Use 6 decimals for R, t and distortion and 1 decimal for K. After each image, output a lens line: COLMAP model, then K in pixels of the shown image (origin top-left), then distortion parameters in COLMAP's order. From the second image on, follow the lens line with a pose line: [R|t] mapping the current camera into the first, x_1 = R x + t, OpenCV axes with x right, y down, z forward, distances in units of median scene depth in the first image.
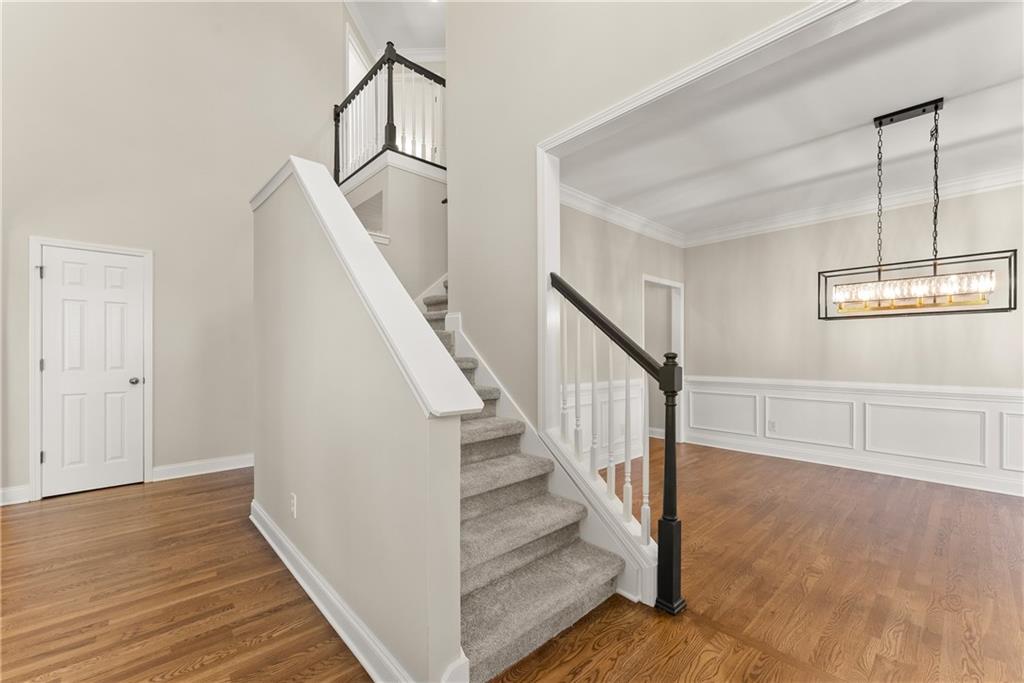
lens RADIAL K [[420.0, 0, 514.9], [0, 420.0, 344.1], [0, 0, 1]] dist [0.001681, 0.000099]
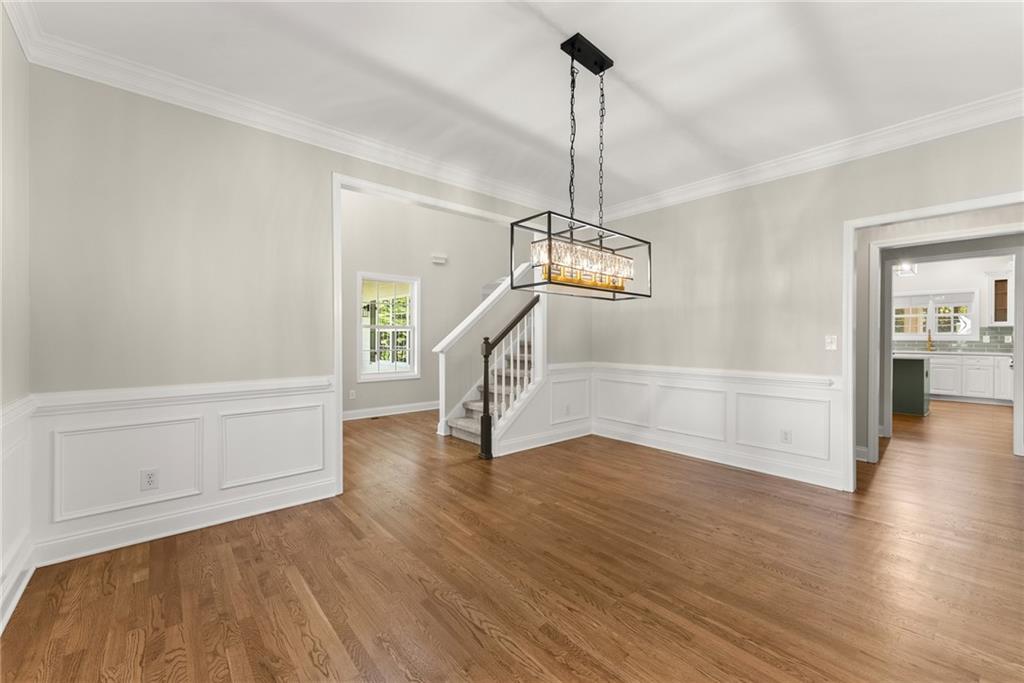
lens RADIAL K [[408.7, 0, 512.0], [0, 408.7, 341.5], [0, 0, 1]] dist [-0.000770, -0.000165]
pose [[-0.032442, 0.007155, -0.999448, 2.165024], [0.008823, 0.999937, 0.006872, 0.027003], [0.999435, -0.008595, -0.032503, 1.082232]]
